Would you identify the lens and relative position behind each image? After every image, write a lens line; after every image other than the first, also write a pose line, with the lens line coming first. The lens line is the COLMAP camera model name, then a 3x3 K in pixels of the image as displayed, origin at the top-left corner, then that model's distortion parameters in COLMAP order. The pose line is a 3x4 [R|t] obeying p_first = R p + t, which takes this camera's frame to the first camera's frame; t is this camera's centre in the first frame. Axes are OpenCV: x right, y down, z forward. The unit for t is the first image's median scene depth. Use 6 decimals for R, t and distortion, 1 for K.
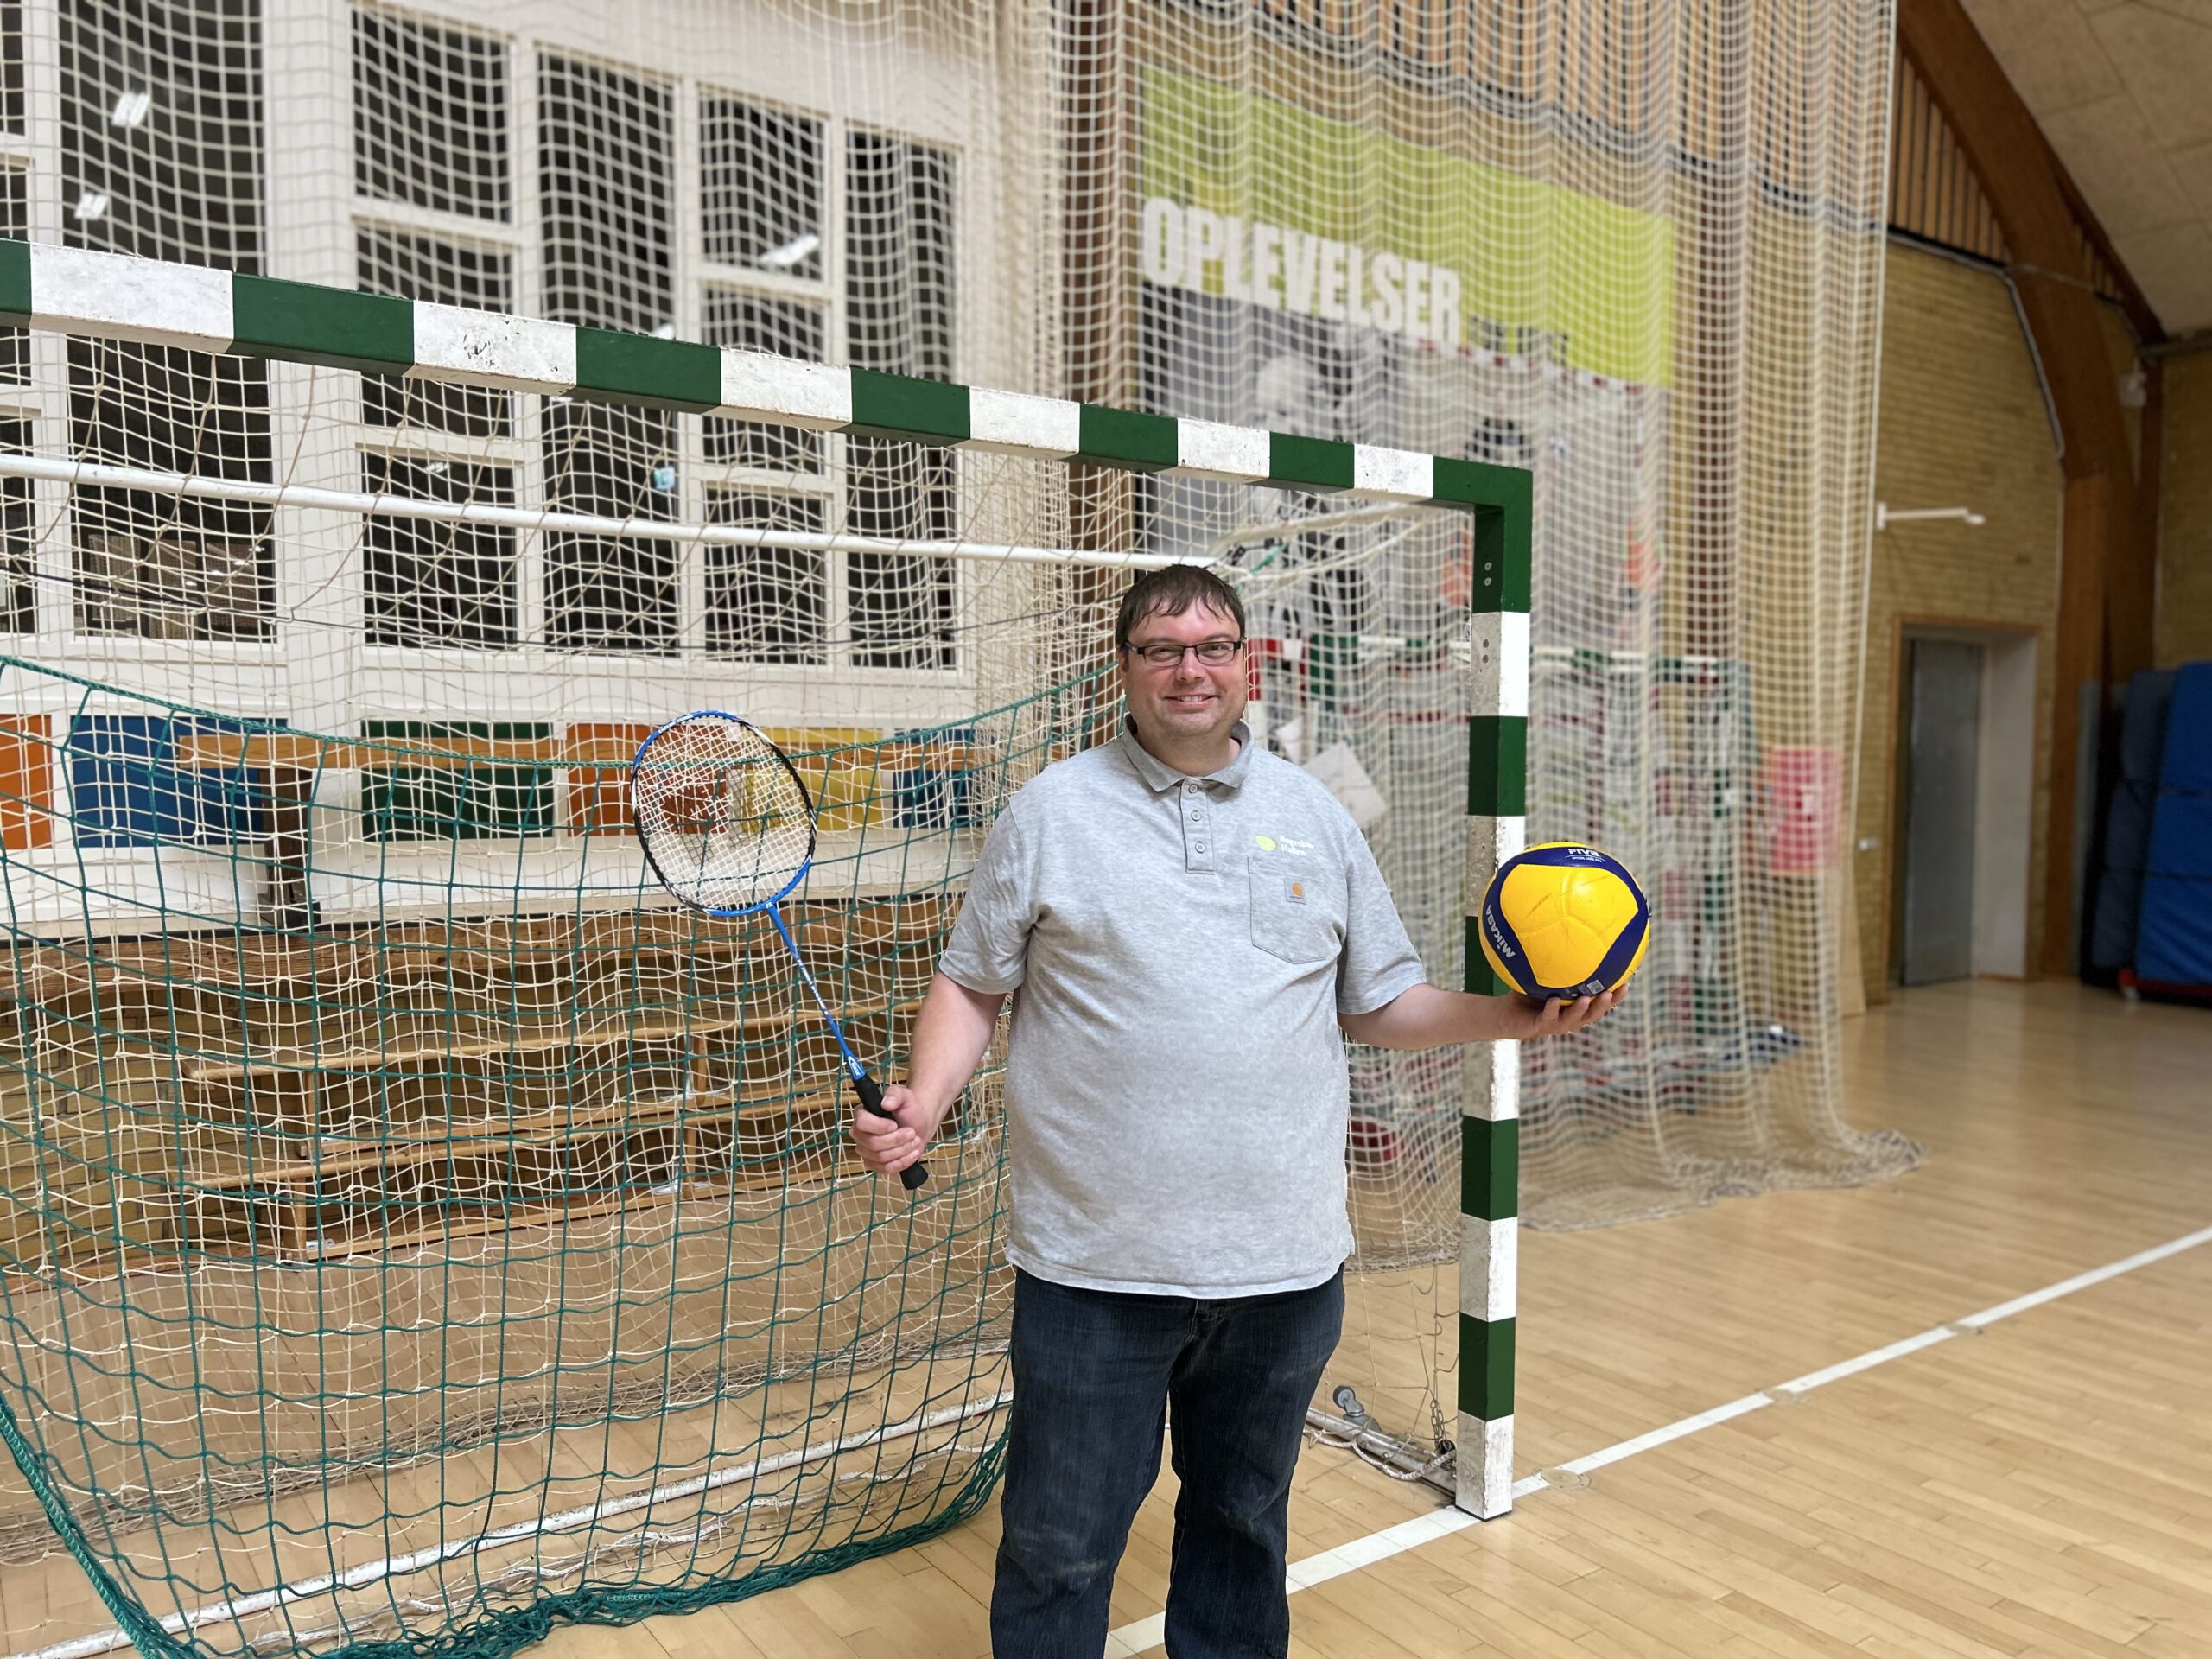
lens RADIAL K [[1658.4, 0, 1109.5], [0, 1658.4, 850.5], [0, 0, 1]] dist [0.017375, 0.002641]
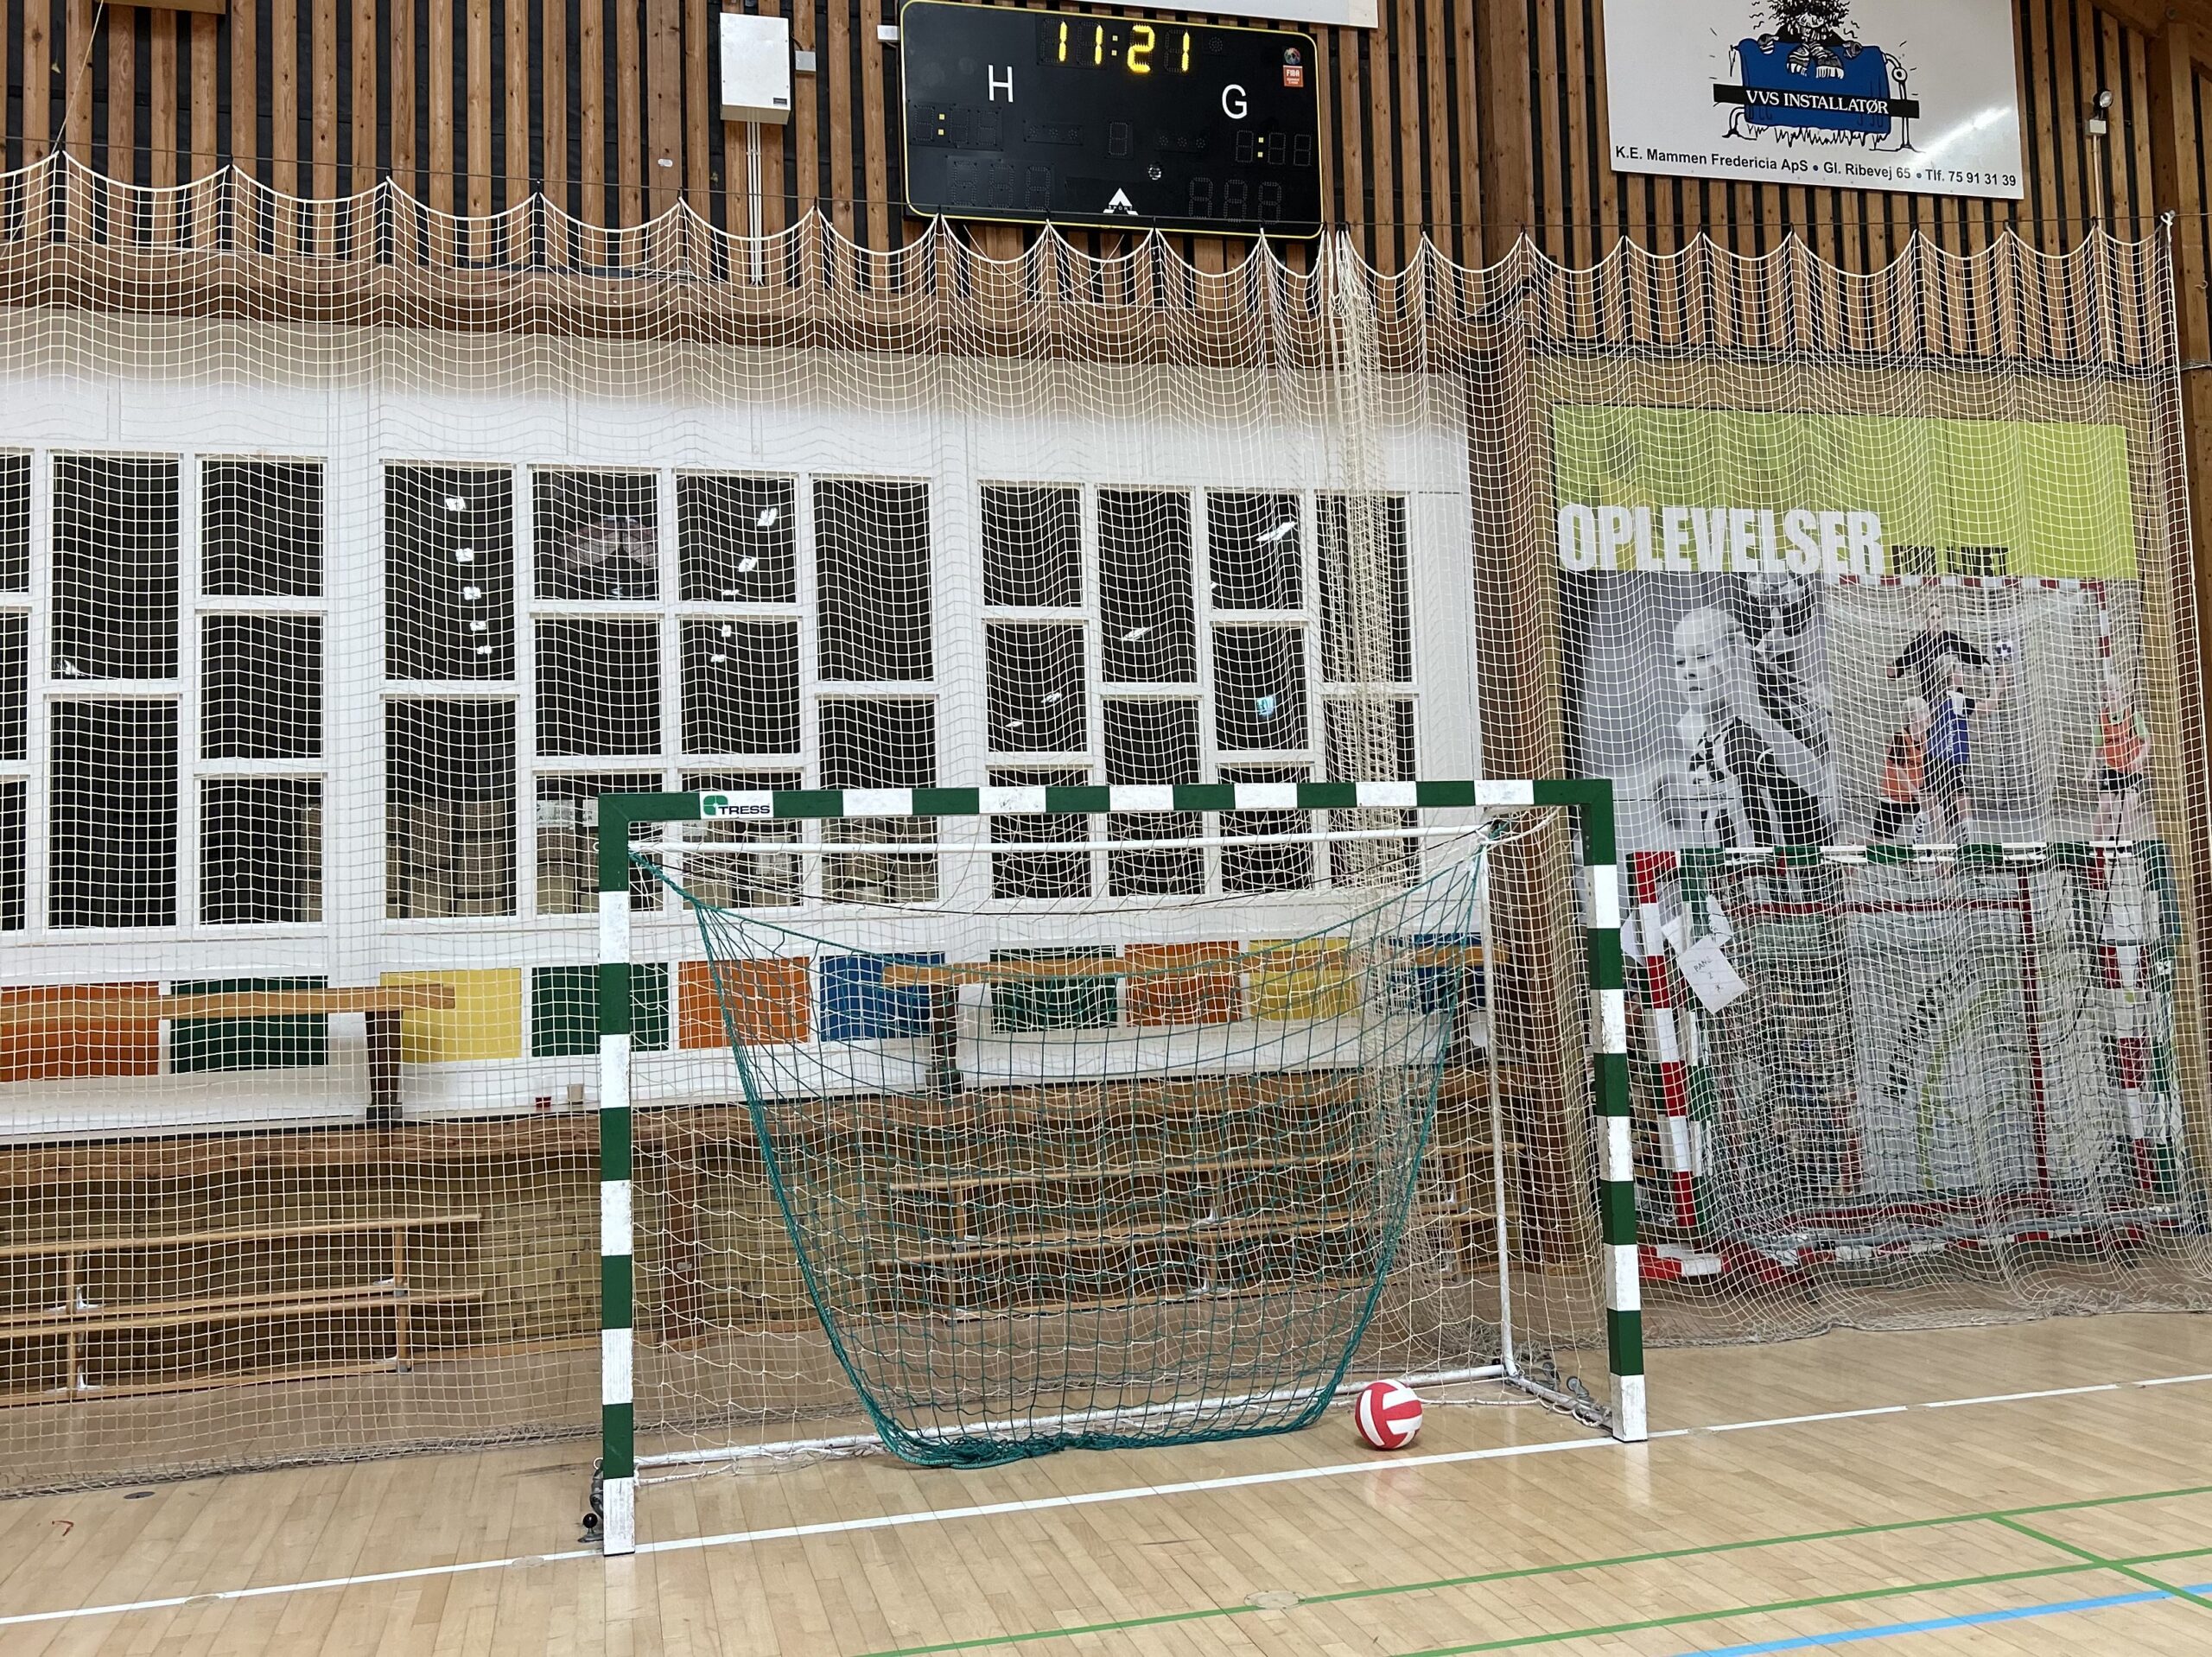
lens RADIAL K [[1658.3, 0, 1109.5], [0, 1658.3, 849.5], [0, 0, 1]] dist [0.017375, 0.002641]
pose [[0.932554, -0.062788, -0.355530, 0.181104], [0.019308, 0.992026, -0.124549, 0.017698], [0.360515, 0.109284, 0.926329, -0.339973]]
